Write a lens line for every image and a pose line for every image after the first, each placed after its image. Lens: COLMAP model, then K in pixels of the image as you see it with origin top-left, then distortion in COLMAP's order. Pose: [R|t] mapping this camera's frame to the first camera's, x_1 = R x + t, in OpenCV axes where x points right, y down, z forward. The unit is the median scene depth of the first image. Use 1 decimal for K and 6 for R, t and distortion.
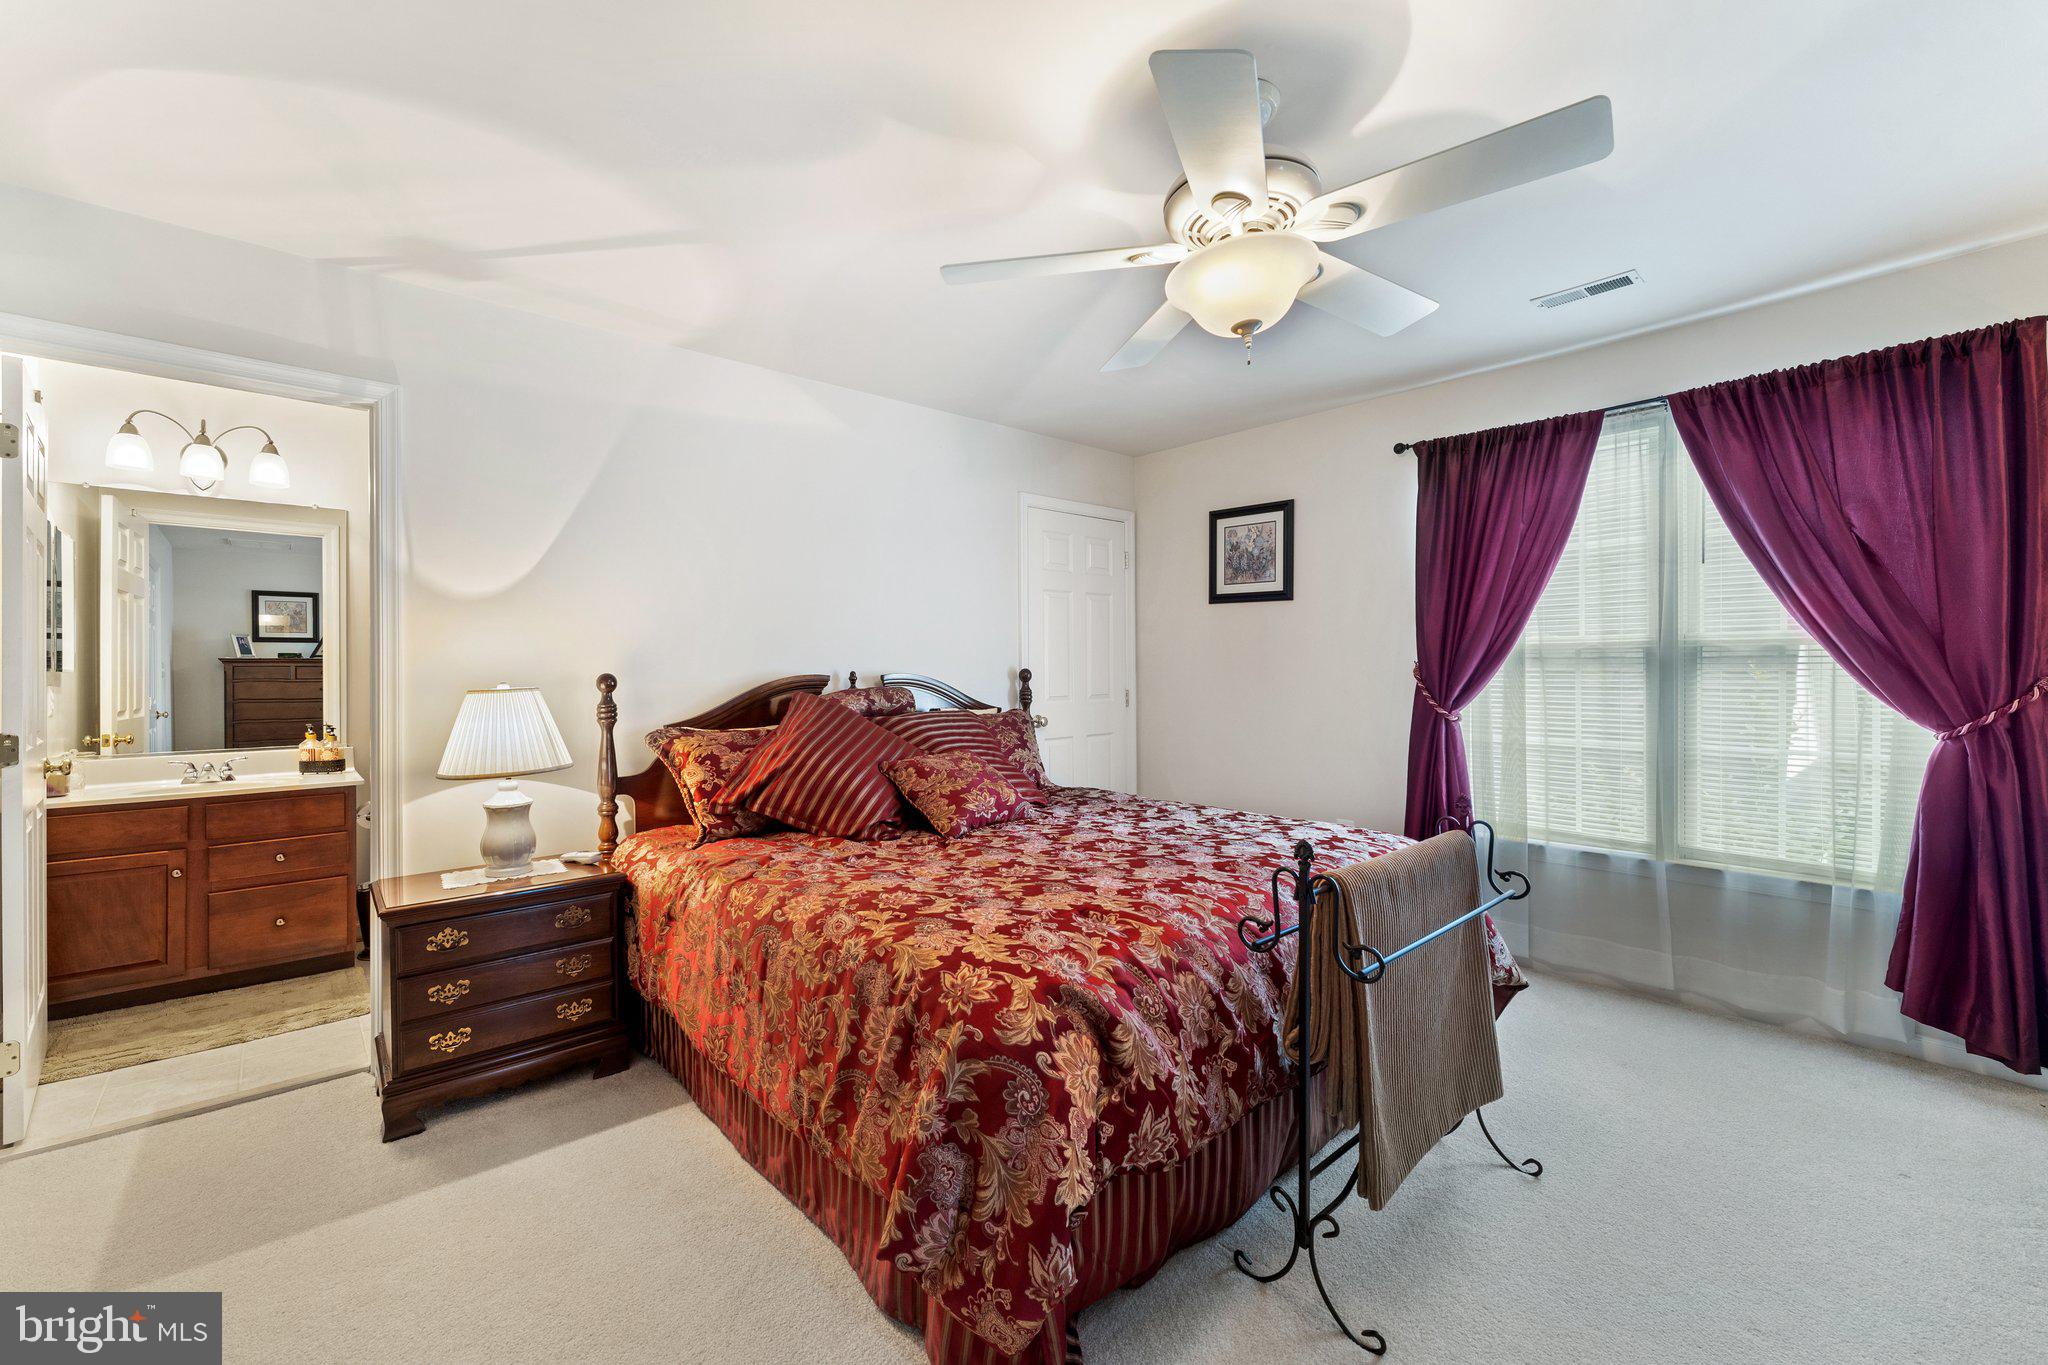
lens RADIAL K [[830.1, 0, 1002.2], [0, 830.1, 667.3], [0, 0, 1]] dist [0.001667, -0.000140]
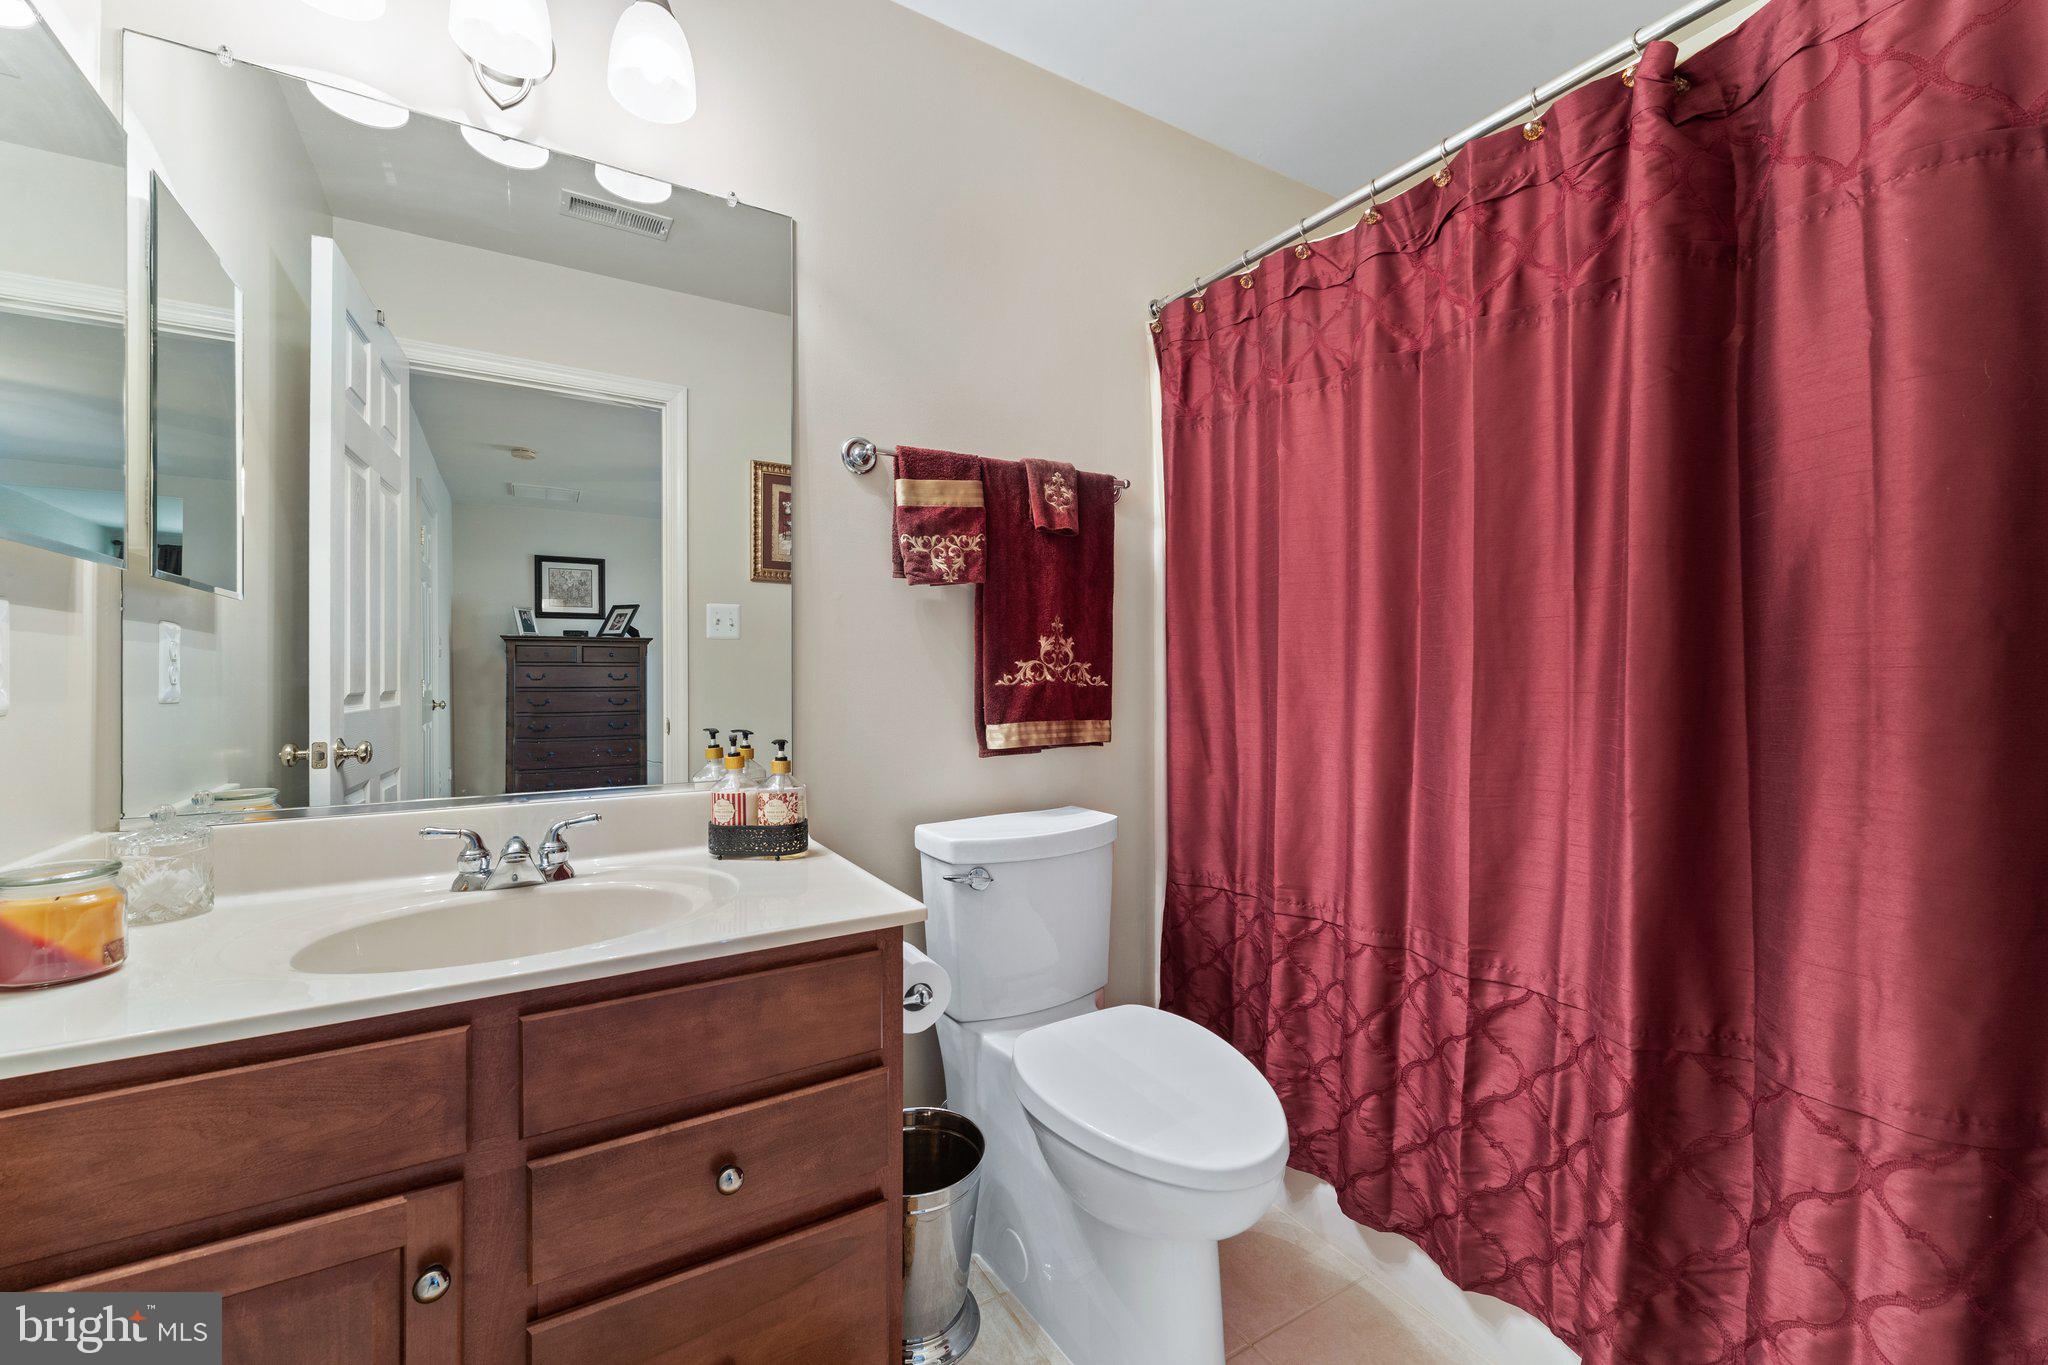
lens RADIAL K [[830.1, 0, 1023.2], [0, 830.1, 669.7], [0, 0, 1]] dist [0.001667, -0.000140]
pose [[0.982820, 0.004911, -0.184504, -0.455781], [-0.004460, 0.999986, 0.002860, 0.027577], [0.184515, -0.001988, 0.982828, 0.465227]]
